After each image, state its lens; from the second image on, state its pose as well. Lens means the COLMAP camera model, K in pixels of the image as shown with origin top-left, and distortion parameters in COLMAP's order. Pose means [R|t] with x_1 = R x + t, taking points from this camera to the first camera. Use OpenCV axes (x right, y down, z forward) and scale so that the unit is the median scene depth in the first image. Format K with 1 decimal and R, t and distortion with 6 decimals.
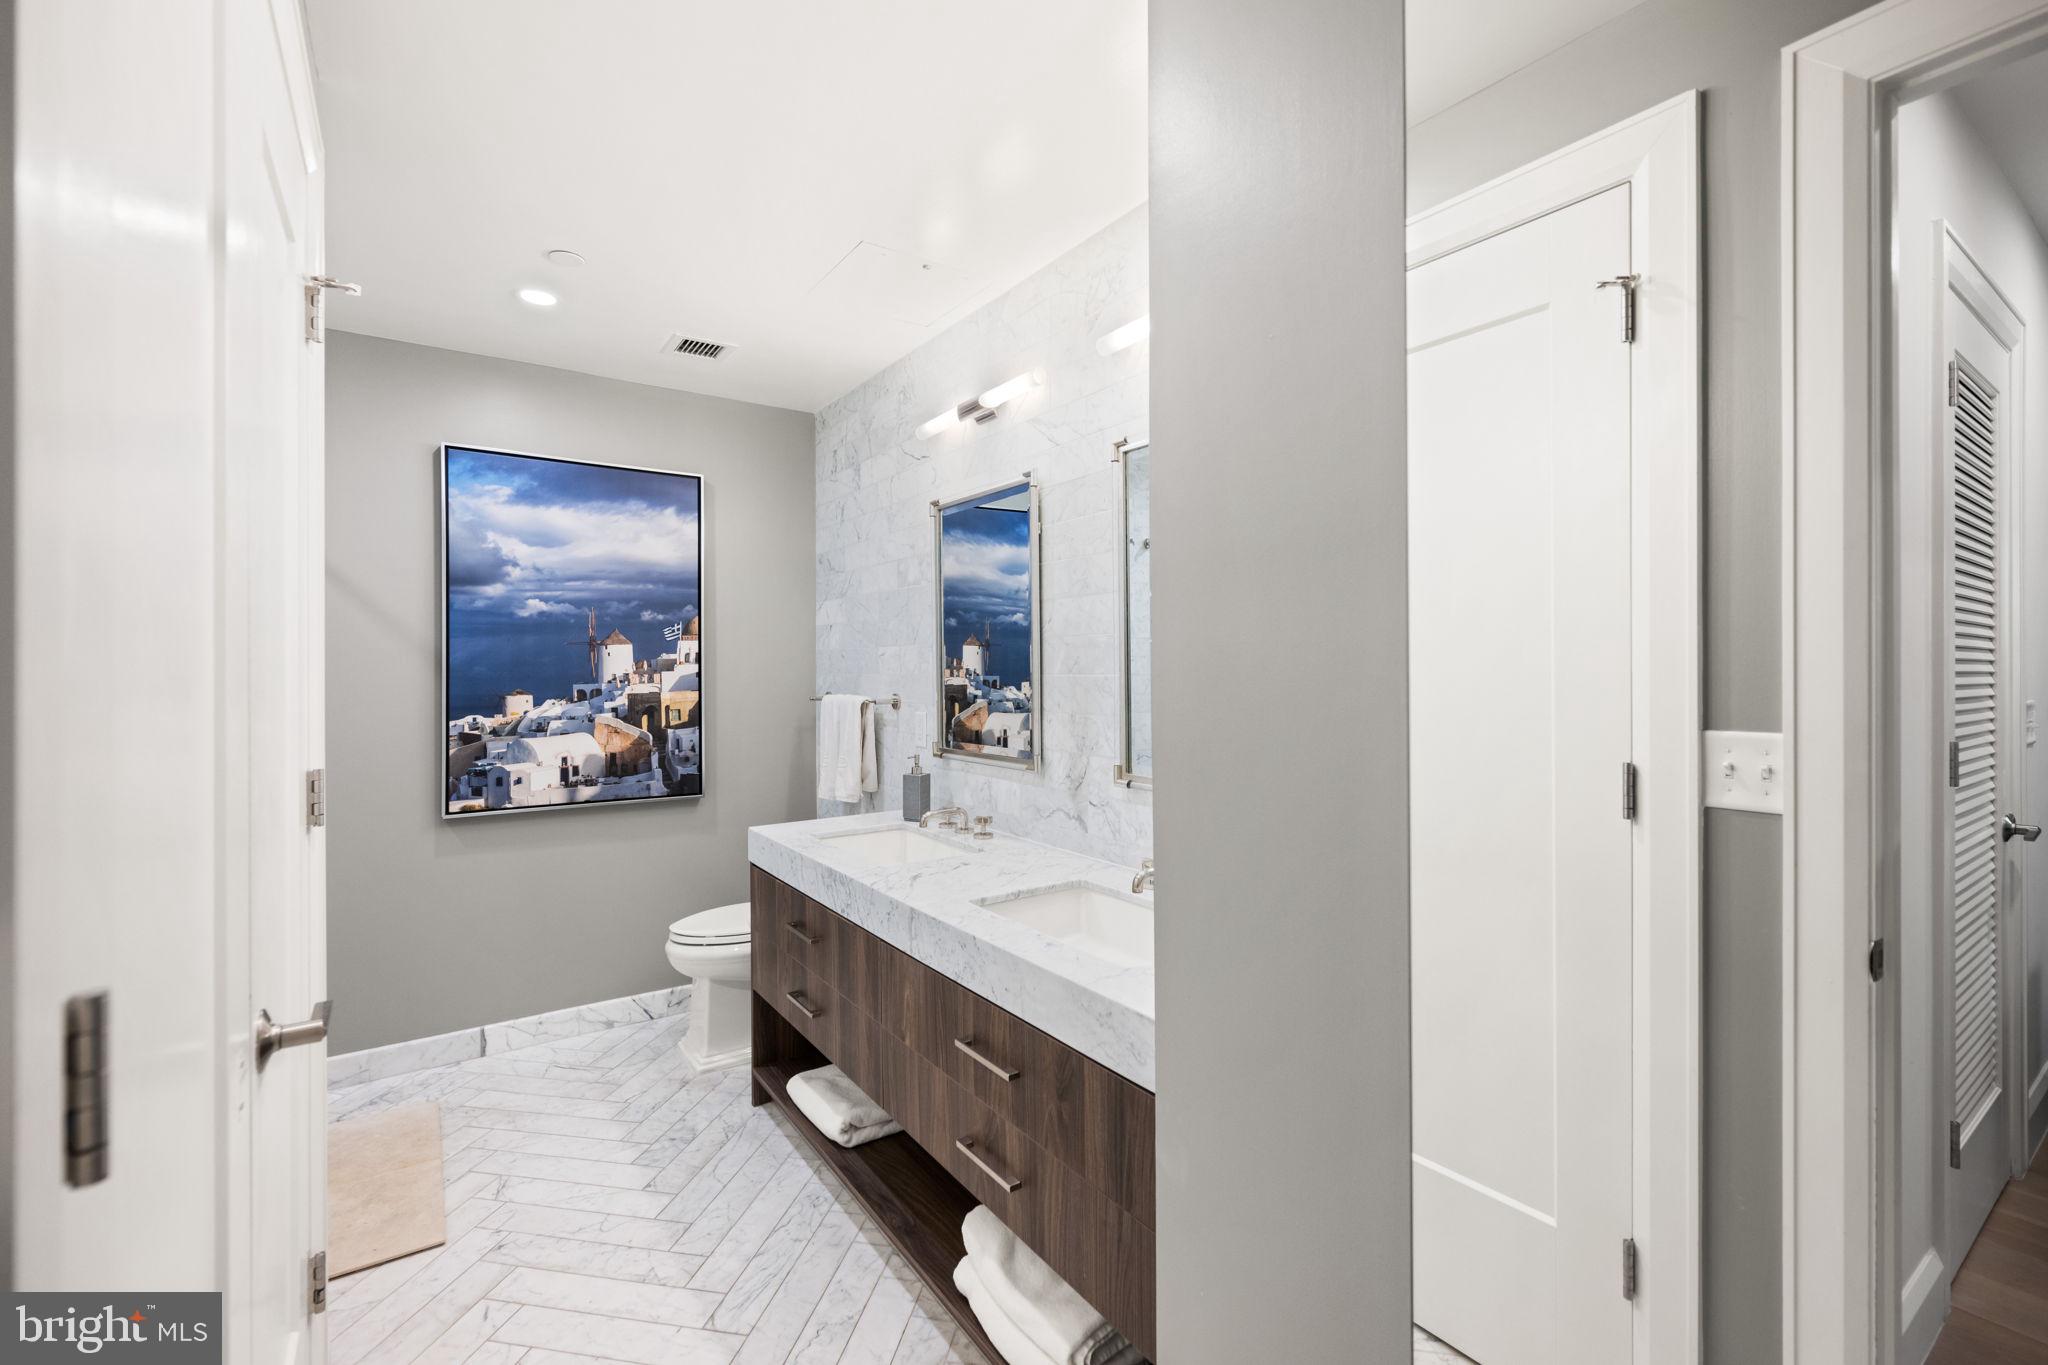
lens RADIAL K [[890.3, 0, 1029.0], [0, 890.3, 676.8], [0, 0, 1]] dist [0.001100, -0.000175]
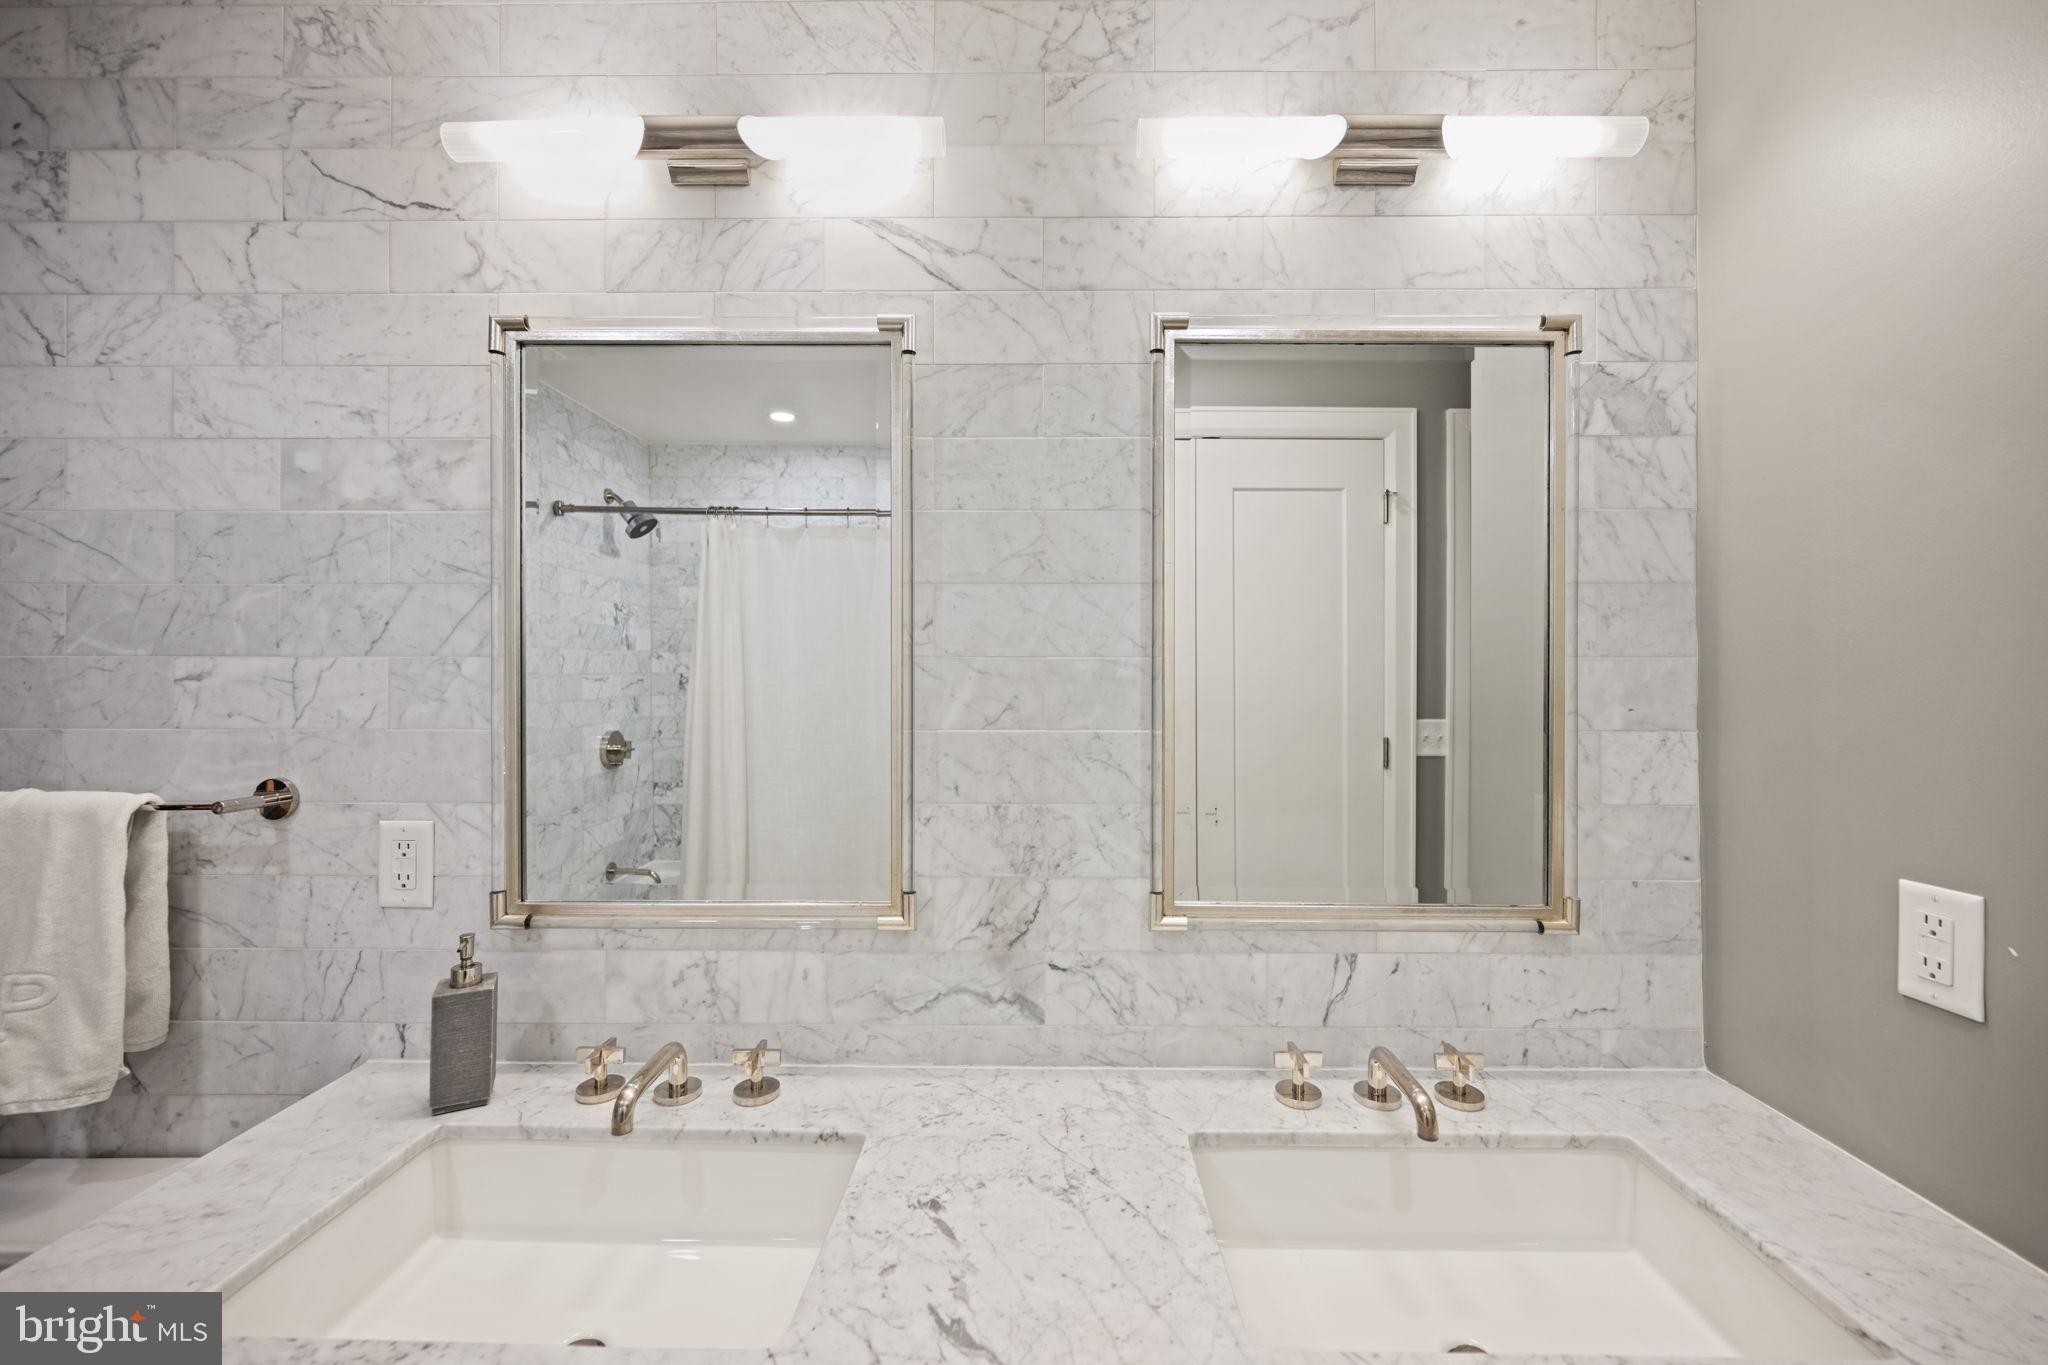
lens RADIAL K [[890.3, 0, 1026.0], [0, 890.3, 672.0], [0, 0, 1]] dist [0.001100, -0.000175]
pose [[0.581427, 0.002365, 0.813595, -0.366729], [0.002288, 0.999987, -0.004542, -0.033989], [-0.813596, 0.004502, 0.581414, 0.668401]]
